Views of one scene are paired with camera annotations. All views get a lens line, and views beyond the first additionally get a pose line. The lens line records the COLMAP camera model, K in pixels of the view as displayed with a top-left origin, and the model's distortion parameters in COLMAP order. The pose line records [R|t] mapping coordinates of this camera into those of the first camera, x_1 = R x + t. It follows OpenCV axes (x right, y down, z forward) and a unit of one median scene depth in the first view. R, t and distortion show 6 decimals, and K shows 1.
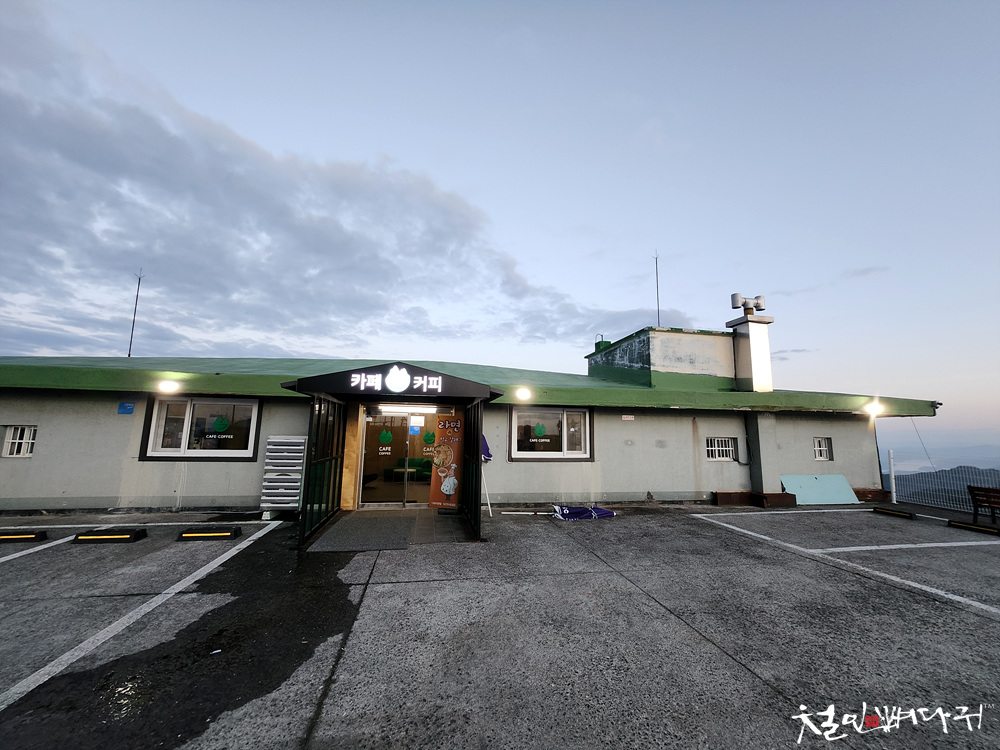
lens RADIAL K [[396.6, 0, 503.8], [0, 396.6, 379.0], [0, 0, 1]] dist [0.001687, 0.000435]
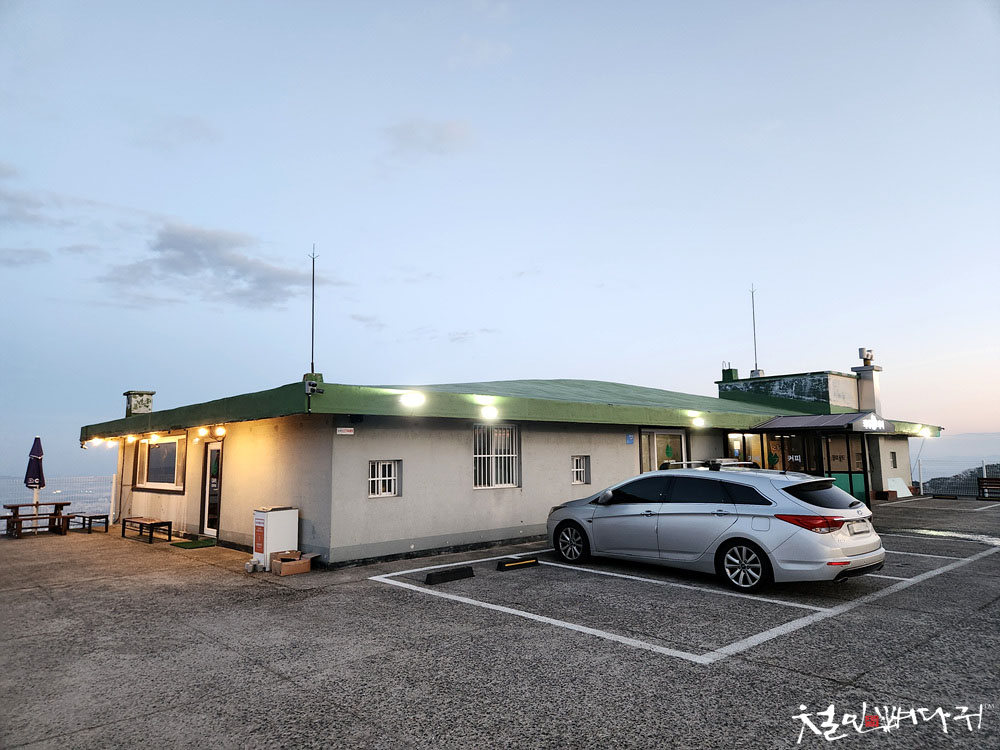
lens RADIAL K [[659.9, 0, 501.2], [0, 659.9, 372.2], [0, 0, 1]] dist [0.031592, -0.009232]
pose [[0.862858, 0.037991, 0.504017, -1.728866], [-0.042321, 0.999100, -0.002857, -0.076426], [-0.503672, -0.018866, 0.863689, -0.370926]]
